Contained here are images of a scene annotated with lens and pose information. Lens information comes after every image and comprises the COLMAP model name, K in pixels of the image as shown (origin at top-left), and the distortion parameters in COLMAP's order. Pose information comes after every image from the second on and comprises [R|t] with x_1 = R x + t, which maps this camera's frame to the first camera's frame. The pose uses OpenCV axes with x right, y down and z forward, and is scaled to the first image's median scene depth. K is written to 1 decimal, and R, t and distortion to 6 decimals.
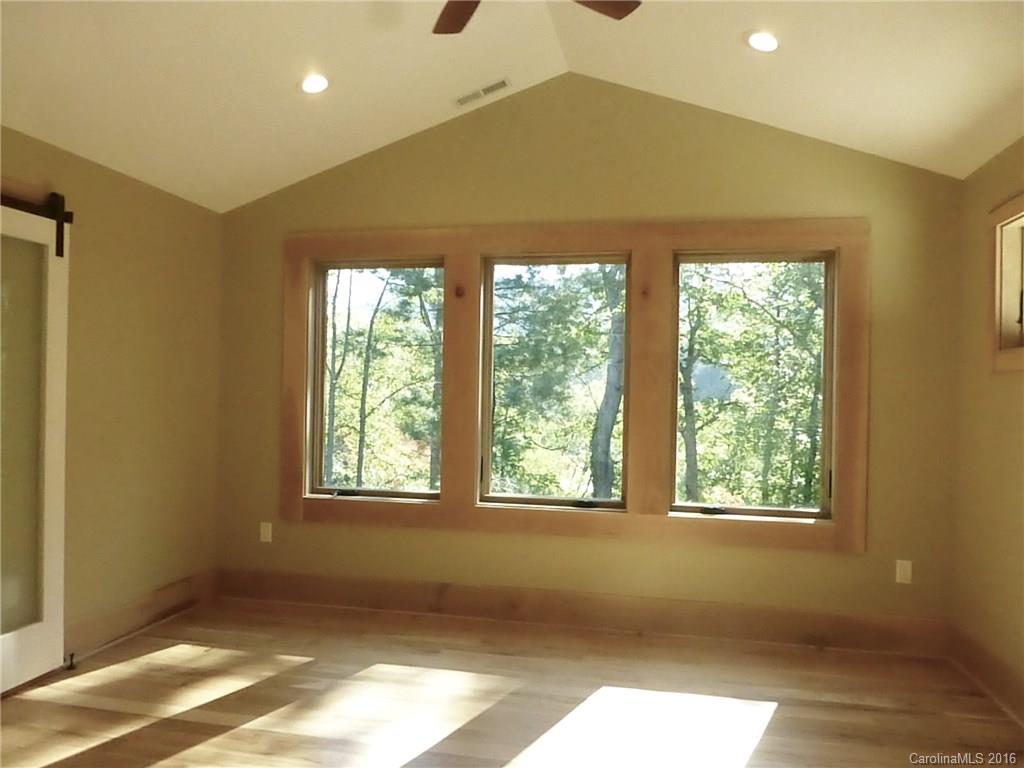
lens RADIAL K [[735.0, 0, 512.0], [0, 735.0, 384.0], [0, 0, 1]] dist [-0.031906, -0.000762]
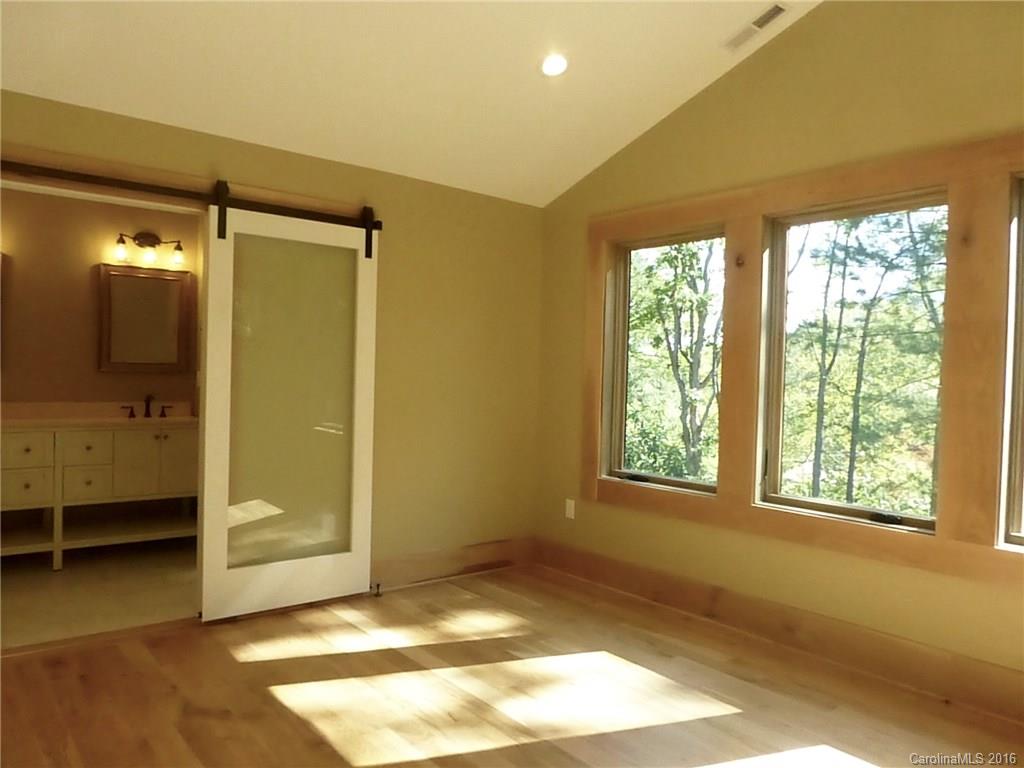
lens RADIAL K [[735.0, 0, 512.0], [0, 735.0, 384.0], [0, 0, 1]] dist [-0.031906, -0.000762]
pose [[0.775425, 0.014563, -0.631272, 0.288682], [-0.011969, 0.999893, 0.008365, 0.019900], [0.631327, 0.001069, 0.775516, 0.156178]]
